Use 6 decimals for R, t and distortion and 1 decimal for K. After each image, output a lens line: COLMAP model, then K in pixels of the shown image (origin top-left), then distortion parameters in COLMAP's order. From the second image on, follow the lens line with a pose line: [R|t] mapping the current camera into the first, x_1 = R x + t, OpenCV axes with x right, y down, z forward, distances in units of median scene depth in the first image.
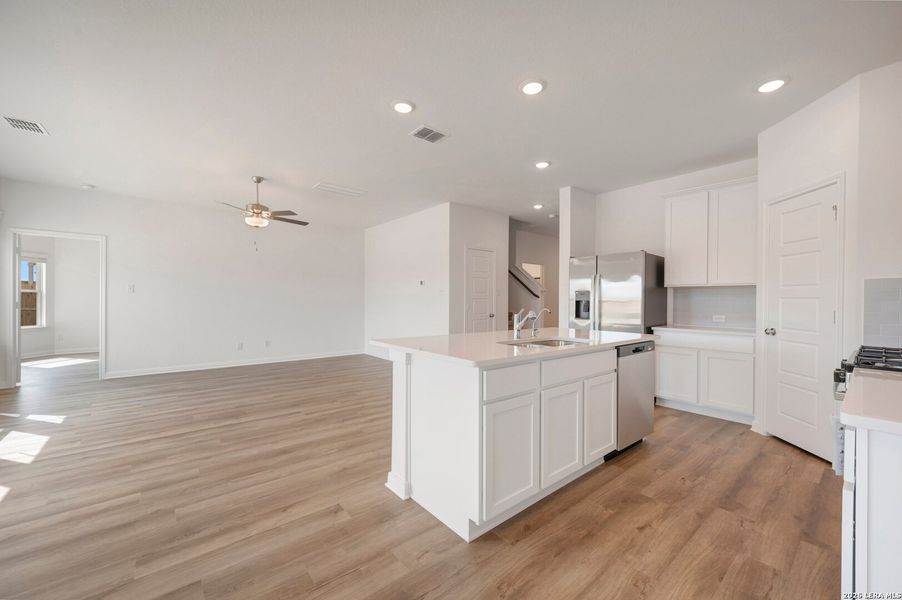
lens RADIAL K [[359.4, 0, 452.8], [0, 359.4, 299.7], [0, 0, 1]] dist [-0.001411, 0.001257]
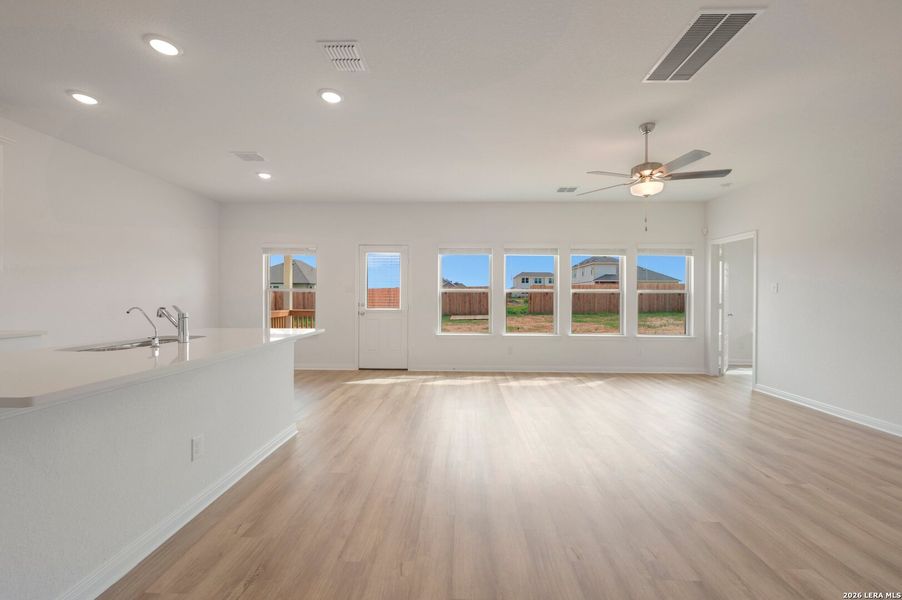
lens RADIAL K [[359.4, 0, 455.0], [0, 359.4, 301.7], [0, 0, 1]] dist [-0.001411, 0.001257]
pose [[-0.653858, -0.001382, -0.756616, 0.354604], [-0.009798, 0.999930, 0.006641, 0.002683], [0.756553, 0.011756, -0.653826, 1.801367]]
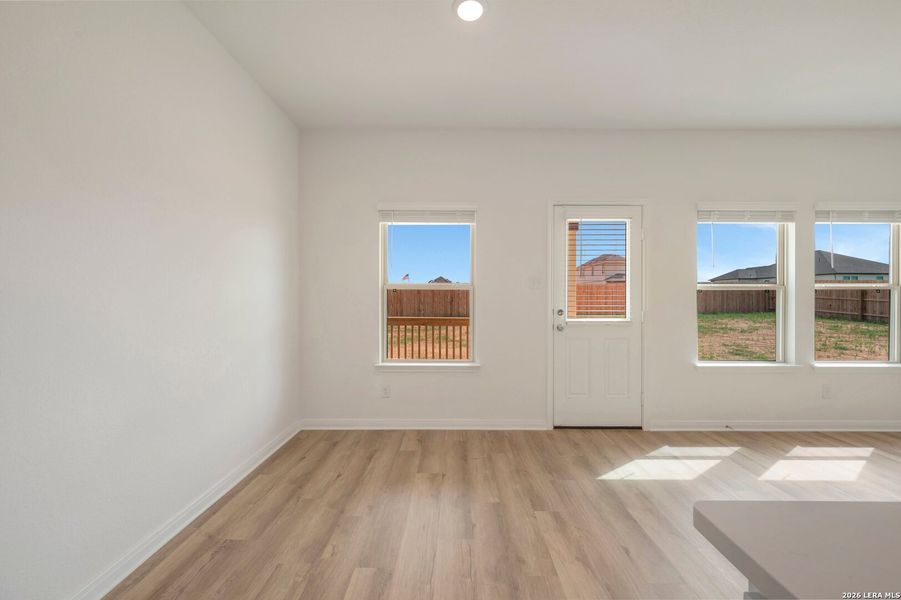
lens RADIAL K [[349.9, 0, 453.5], [0, 349.9, 303.8], [0, 0, 1]] dist [-0.001449, 0.000170]
pose [[-0.641417, 0.004837, -0.767177, 0.220908], [-0.007002, 0.999902, 0.012159, 0.001304], [0.767160, 0.013170, -0.641320, 0.567293]]
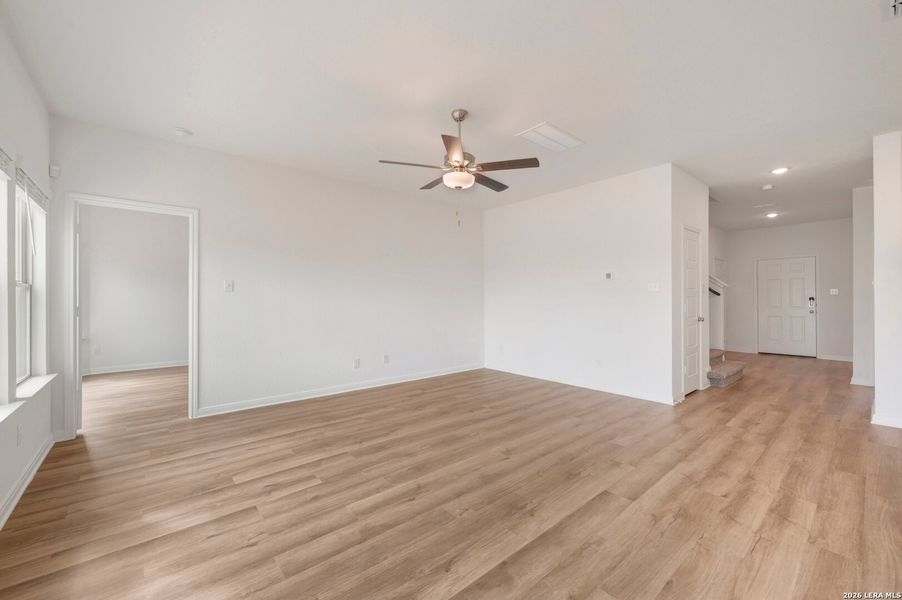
lens RADIAL K [[359.4, 0, 455.4], [0, 359.4, 298.8], [0, 0, 1]] dist [-0.001411, 0.001257]
pose [[0.999713, -0.007957, 0.022578, -0.869866], [0.008040, 0.999961, -0.003555, -0.001795], [-0.022549, 0.003735, 0.999739, 0.531721]]
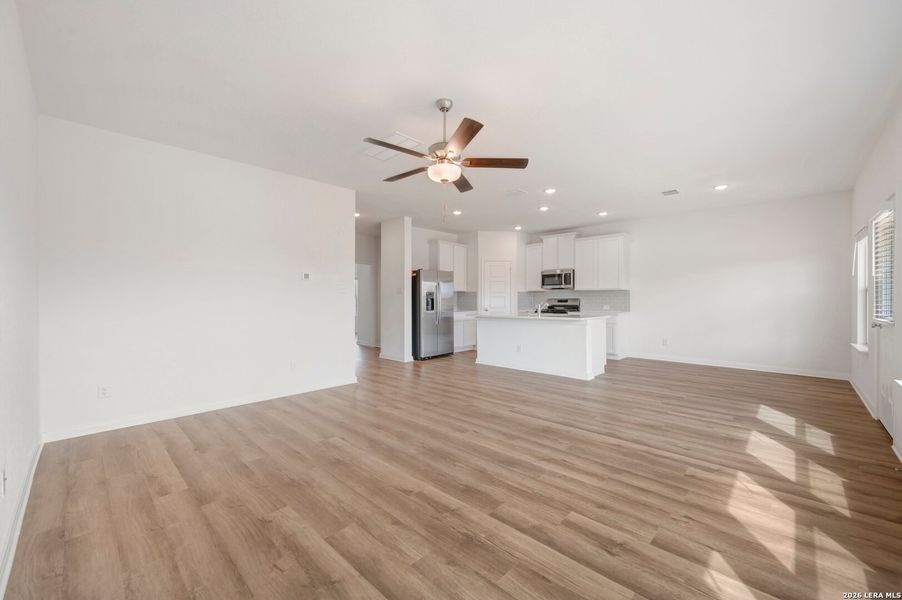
lens RADIAL K [[359.4, 0, 449.5], [0, 359.4, 298.8], [0, 0, 1]] dist [-0.001411, 0.001257]
pose [[-0.110865, -0.004664, 0.993825, -1.781243], [0.003388, 0.999981, 0.005071, -0.007134], [-0.993830, 0.003929, -0.110847, 1.620342]]
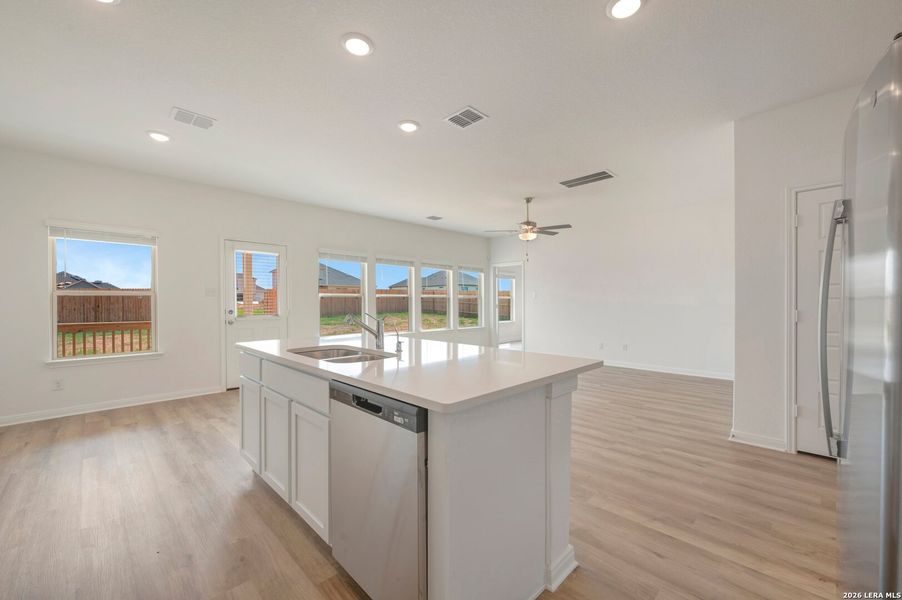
lens RADIAL K [[359.4, 0, 454.9], [0, 359.4, 303.8], [0, 0, 1]] dist [-0.001411, 0.001257]
pose [[0.102586, -0.000740, -0.994724, 0.924508], [0.004152, 0.999991, -0.000316, 0.005450], [0.994715, -0.004097, 0.102588, 0.979962]]
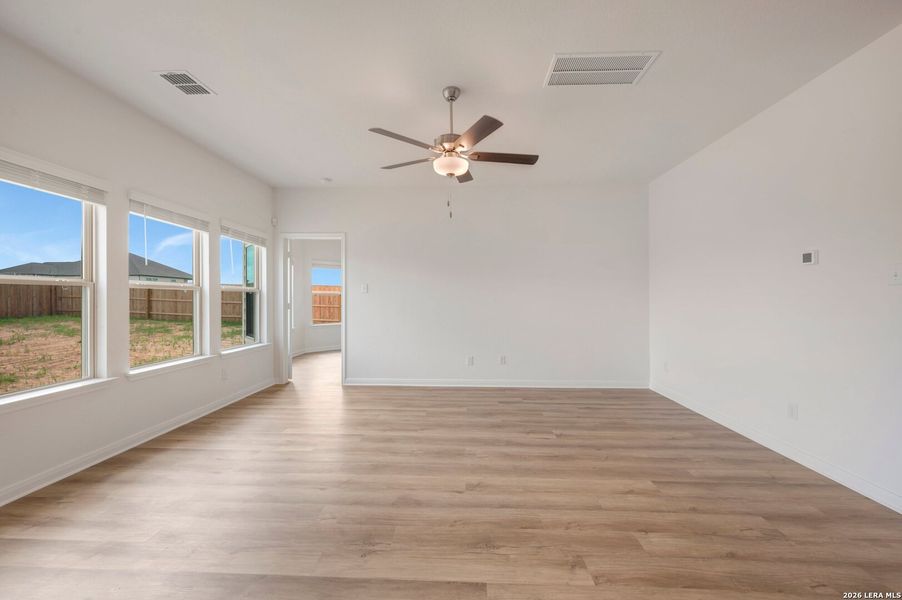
lens RADIAL K [[359.4, 0, 452.9], [0, 359.4, 296.1], [0, 0, 1]] dist [-0.001411, 0.001257]
pose [[0.745386, -0.010975, -0.666543, -0.236266], [0.005196, 0.999930, -0.010653, -0.000887], [0.666613, 0.004478, 0.745390, 0.866004]]
